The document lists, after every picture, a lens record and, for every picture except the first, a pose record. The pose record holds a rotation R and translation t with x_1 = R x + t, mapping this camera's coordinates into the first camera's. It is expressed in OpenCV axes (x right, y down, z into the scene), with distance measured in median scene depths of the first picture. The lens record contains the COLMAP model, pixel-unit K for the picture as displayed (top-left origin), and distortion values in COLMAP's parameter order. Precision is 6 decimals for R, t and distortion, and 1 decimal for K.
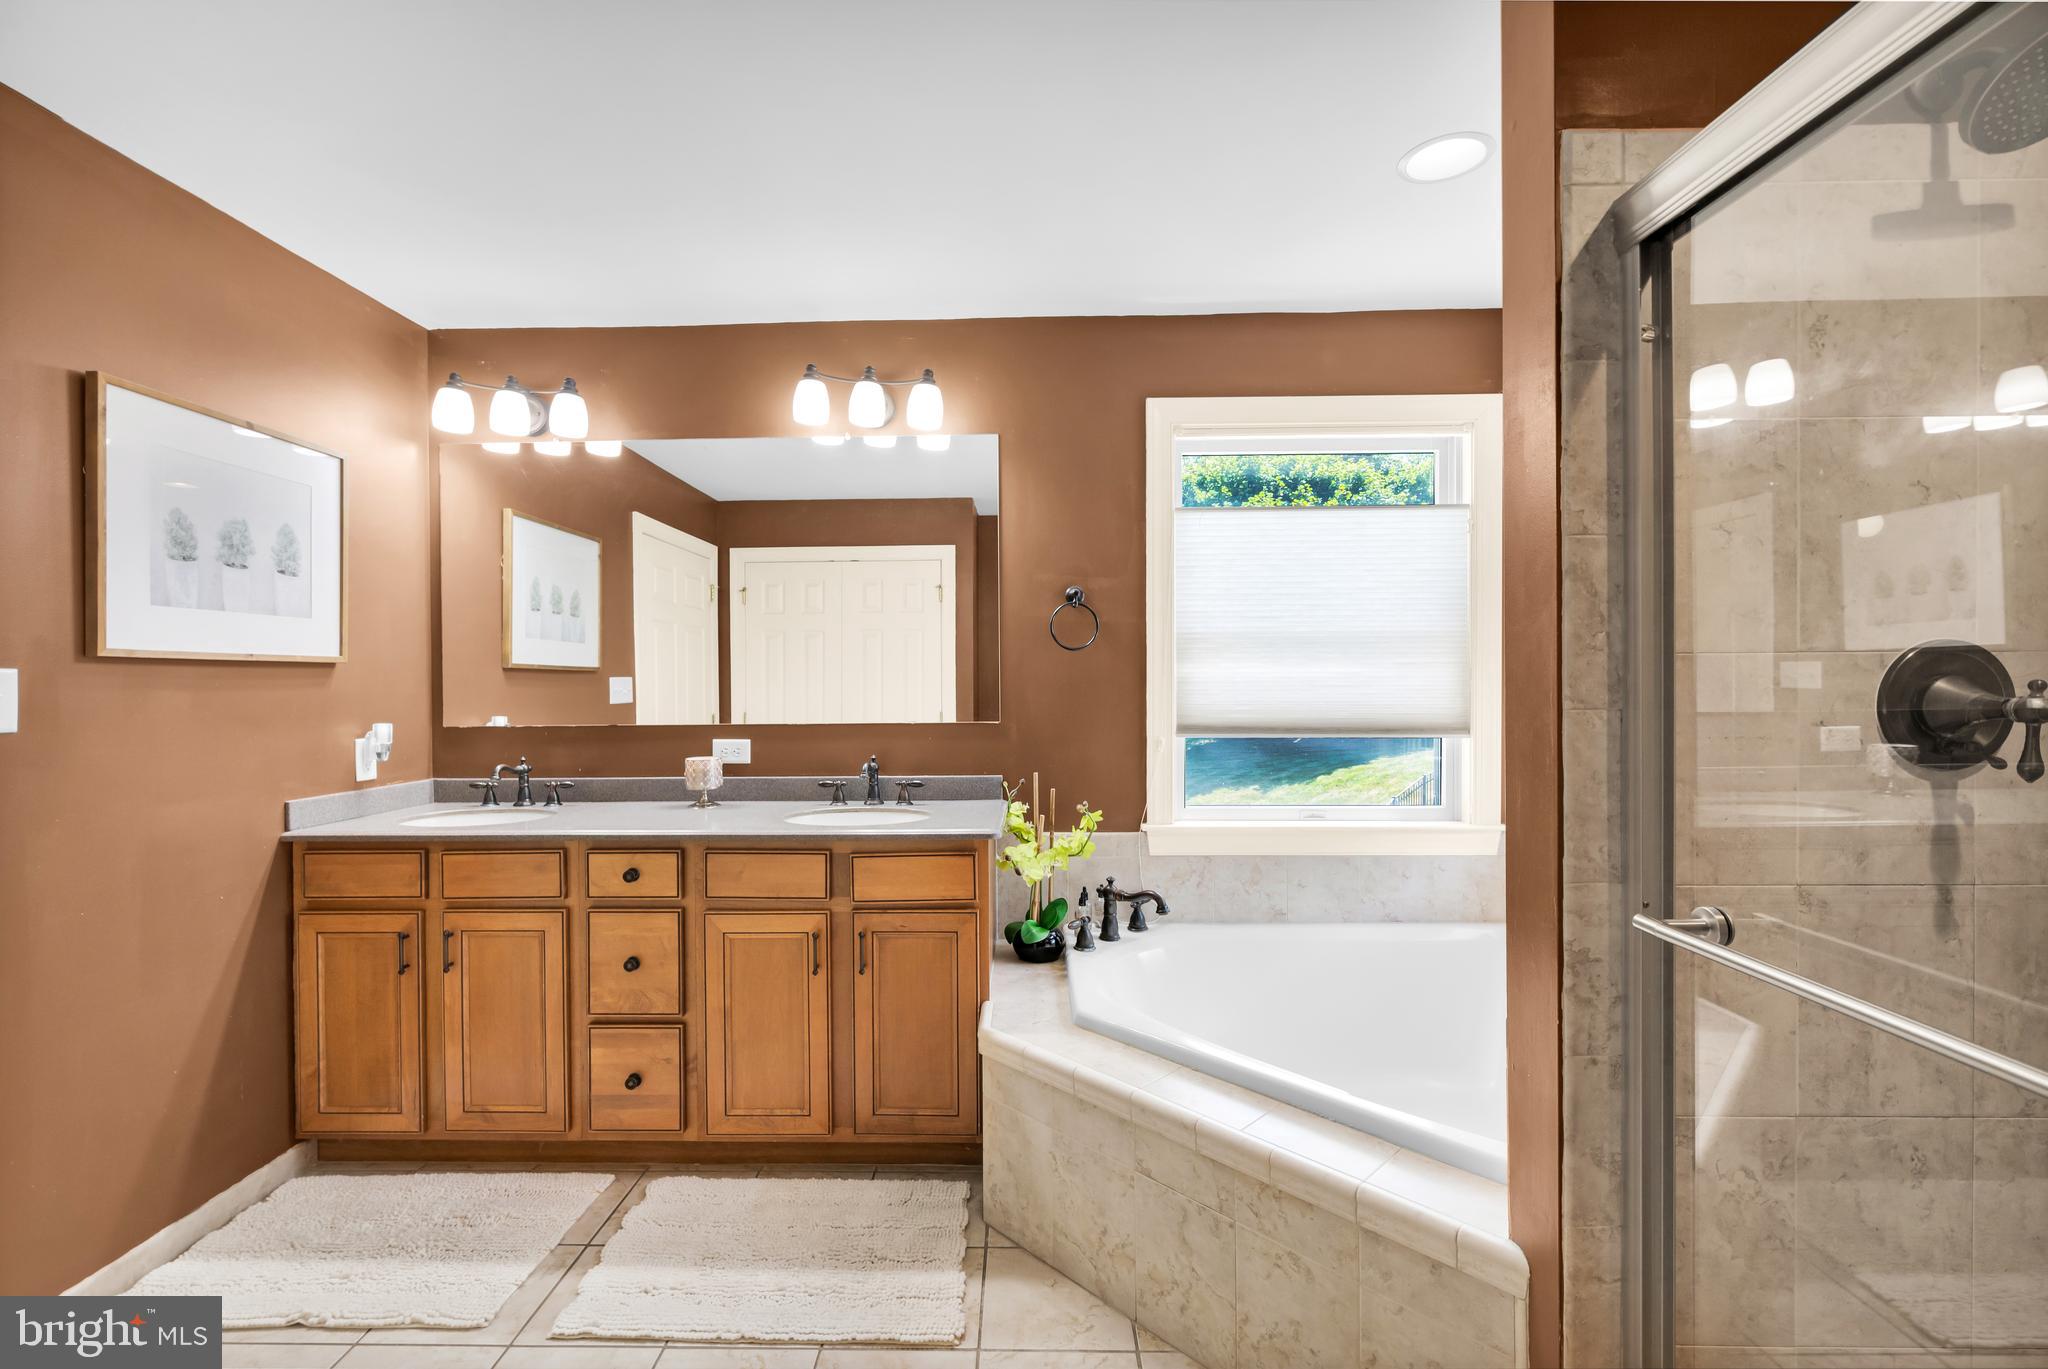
lens RADIAL K [[881.9, 0, 1011.0], [0, 881.9, 679.5], [0, 0, 1]] dist [0.001408, -0.000016]
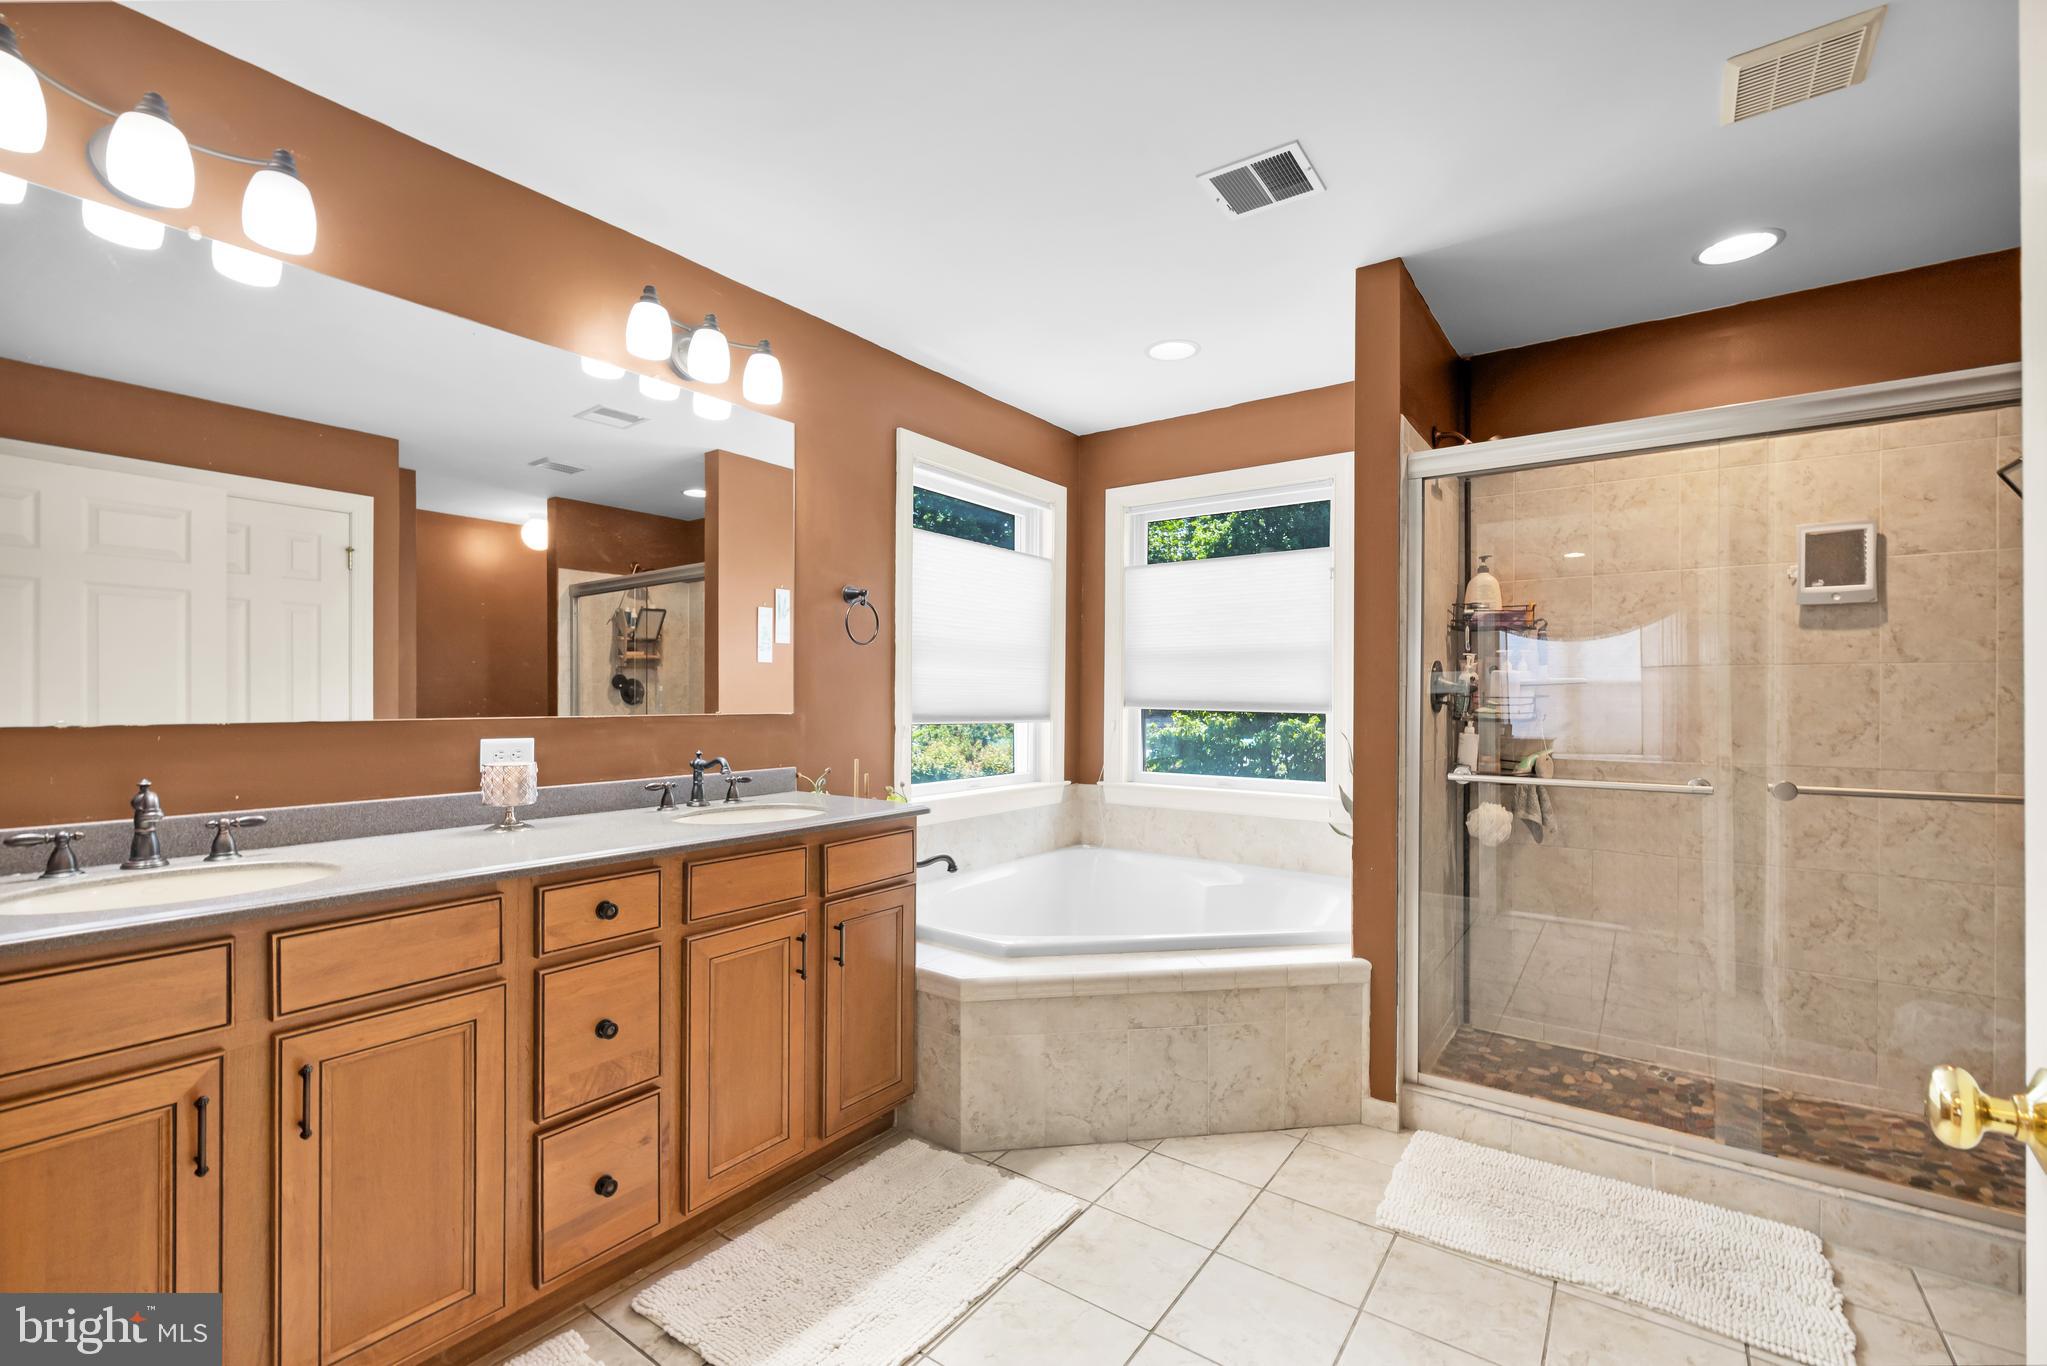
lens RADIAL K [[883.2, 0, 1011.7], [0, 883.2, 681.1], [0, 0, 1]] dist [0.001212, -0.000698]
pose [[0.571443, 0.023950, 0.820292, -0.852841], [-0.007554, 0.999685, -0.023925, 0.042708], [-0.820607, 0.007475, 0.571444, 0.285192]]
